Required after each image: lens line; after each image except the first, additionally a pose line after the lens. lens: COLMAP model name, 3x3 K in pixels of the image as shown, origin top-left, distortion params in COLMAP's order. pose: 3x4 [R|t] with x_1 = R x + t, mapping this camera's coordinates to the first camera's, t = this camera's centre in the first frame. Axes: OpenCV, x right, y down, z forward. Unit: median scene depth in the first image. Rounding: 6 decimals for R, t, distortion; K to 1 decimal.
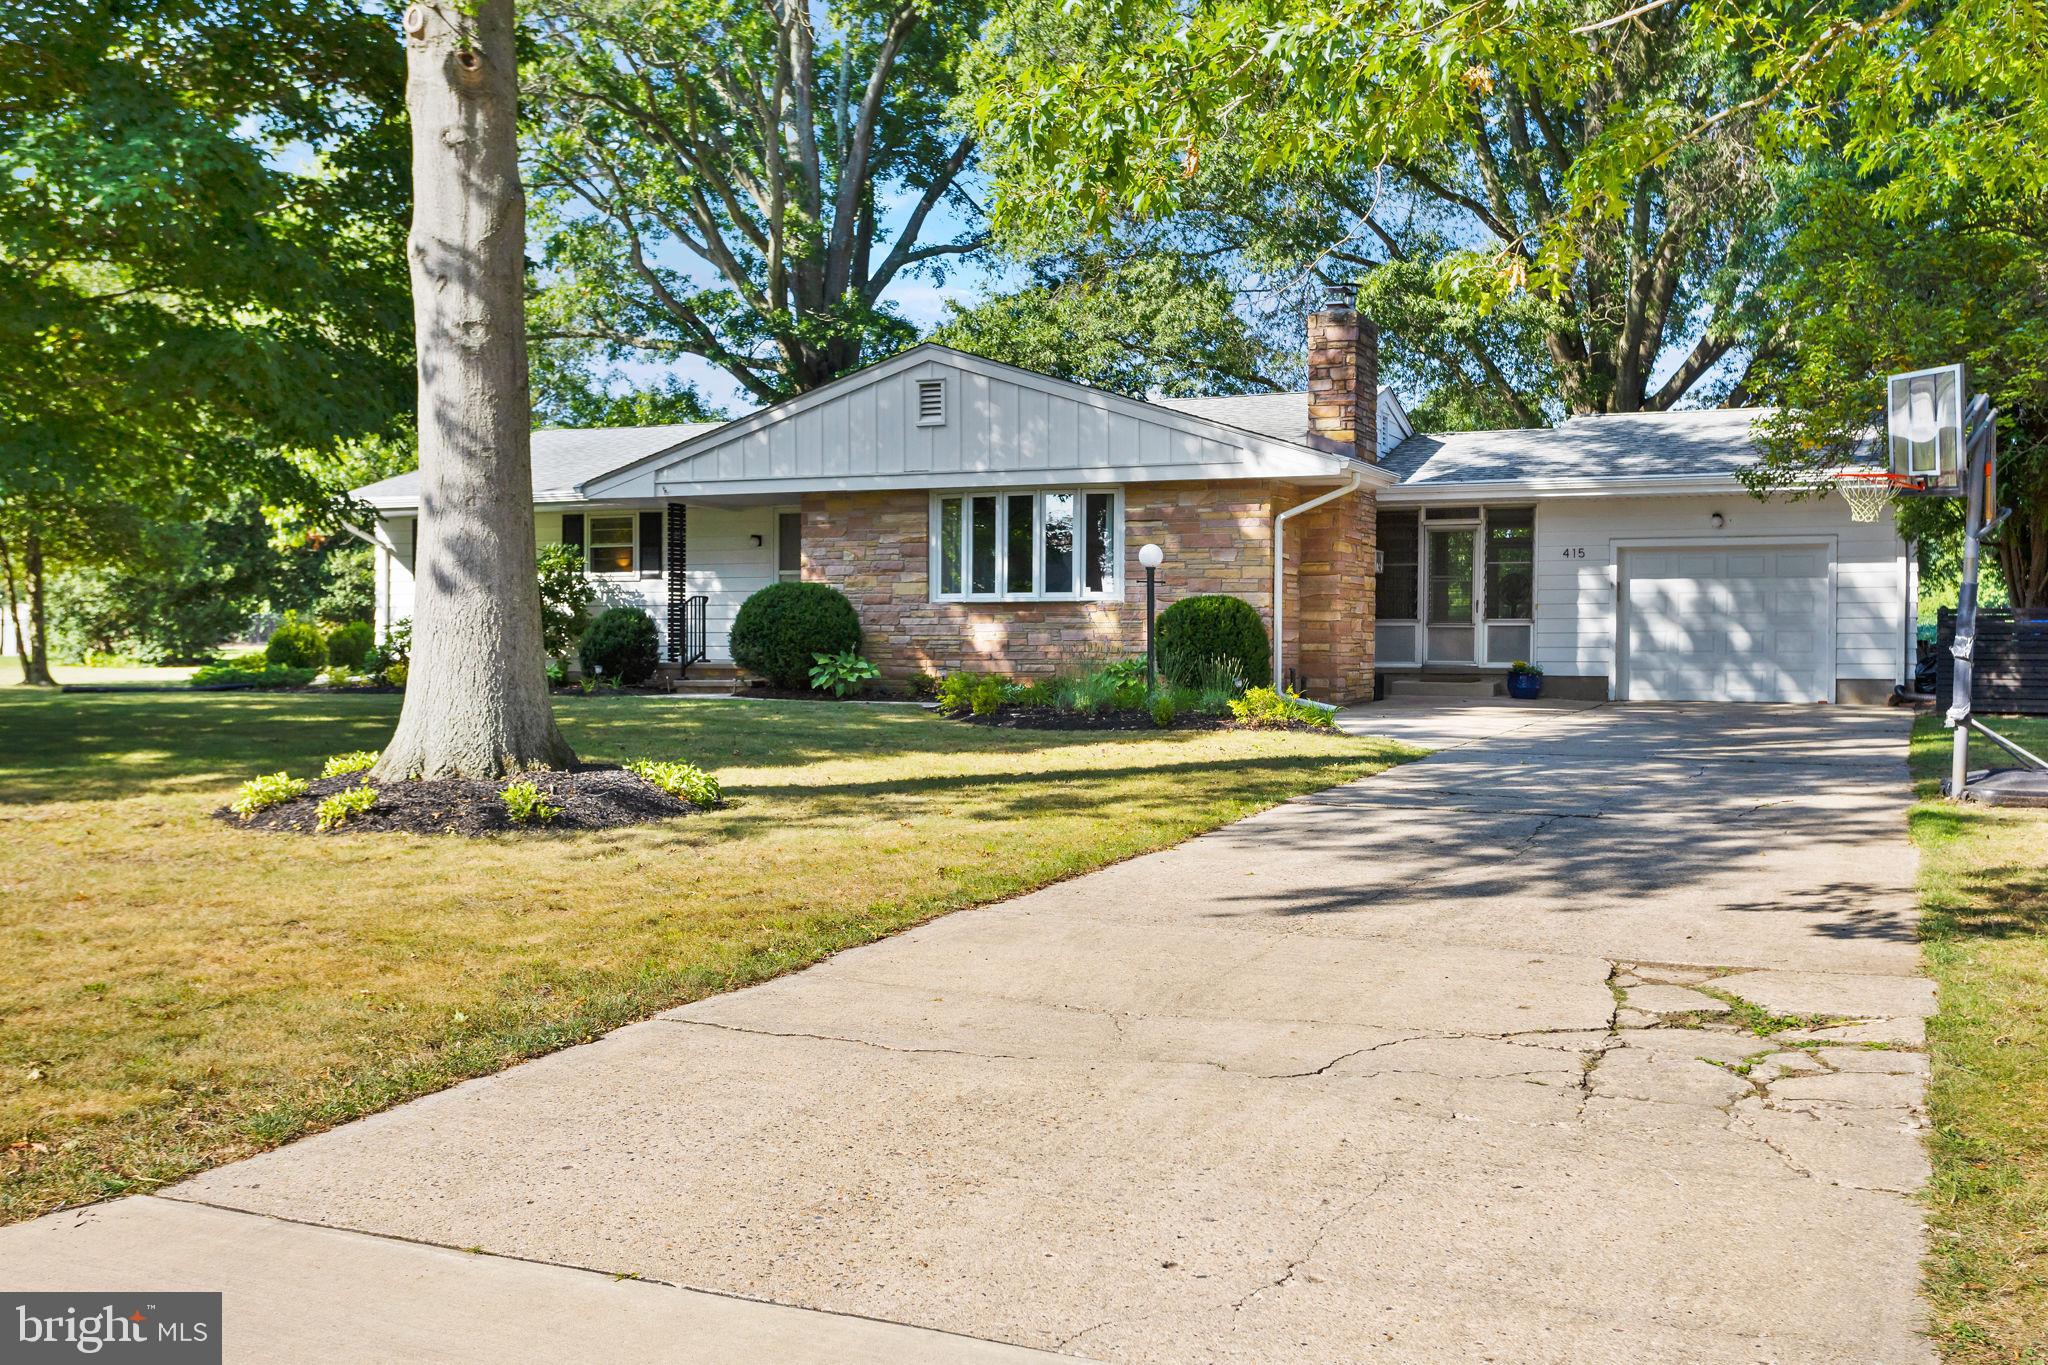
lens RADIAL K [[1916.3, 0, 1024.0], [0, 1916.3, 682.5], [0, 0, 1]] dist [-0.014925, -0.018874]
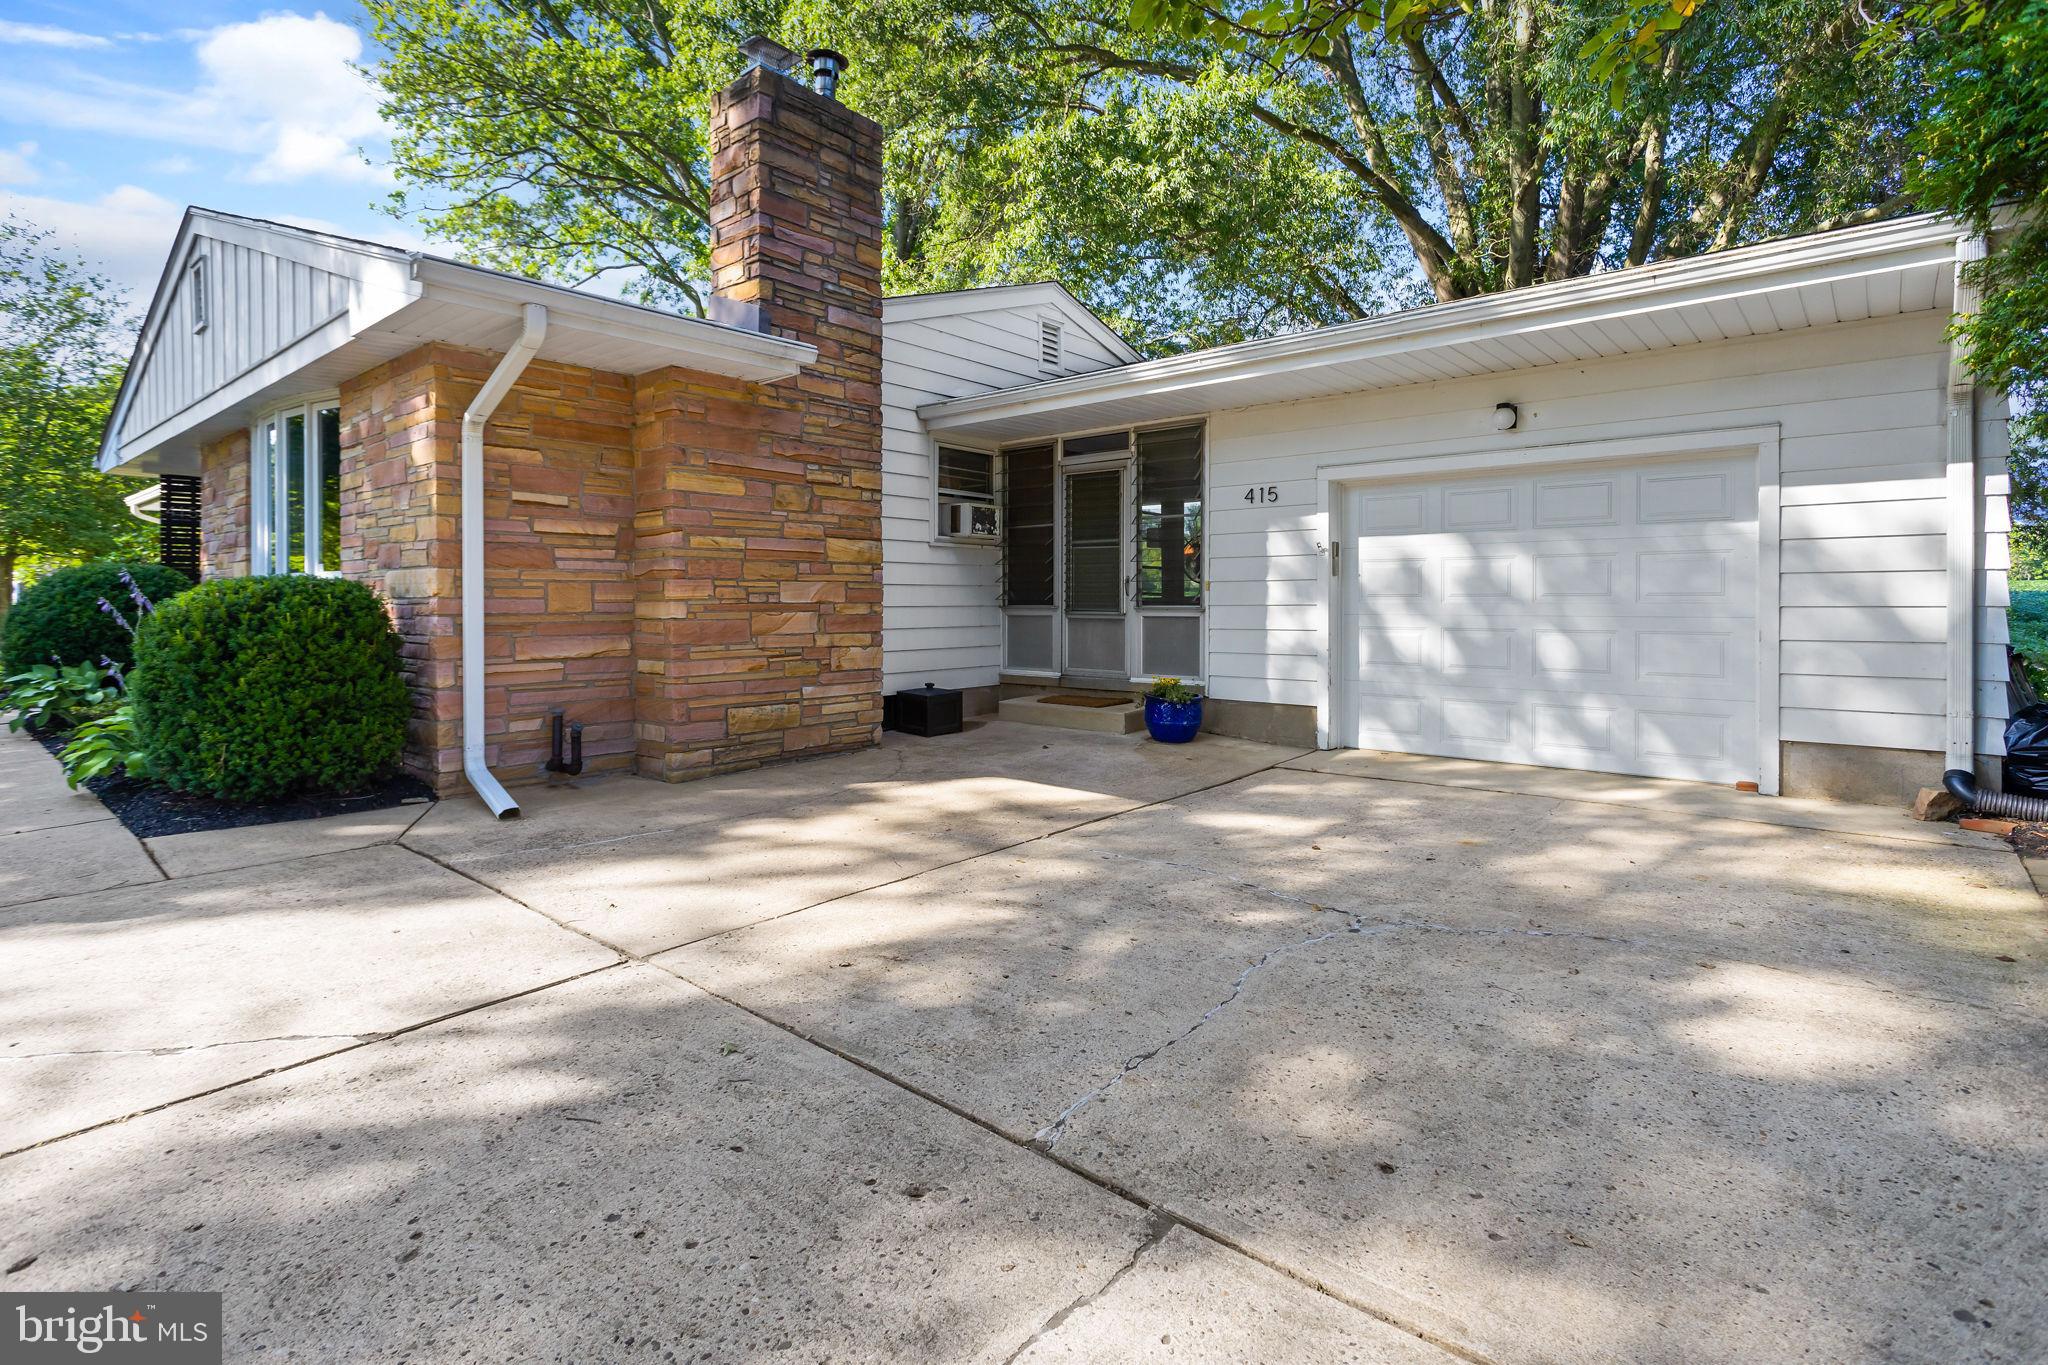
lens RADIAL K [[983.0, 0, 973.8], [0, 983.0, 656.0], [0, 0, 1]] dist [-0.043780, 0.000067]
pose [[0.951734, 0.015049, -0.306555, 0.303434], [-0.005356, 0.999459, 0.032436, -0.028742], [0.306877, -0.029229, 0.951300, 0.702410]]
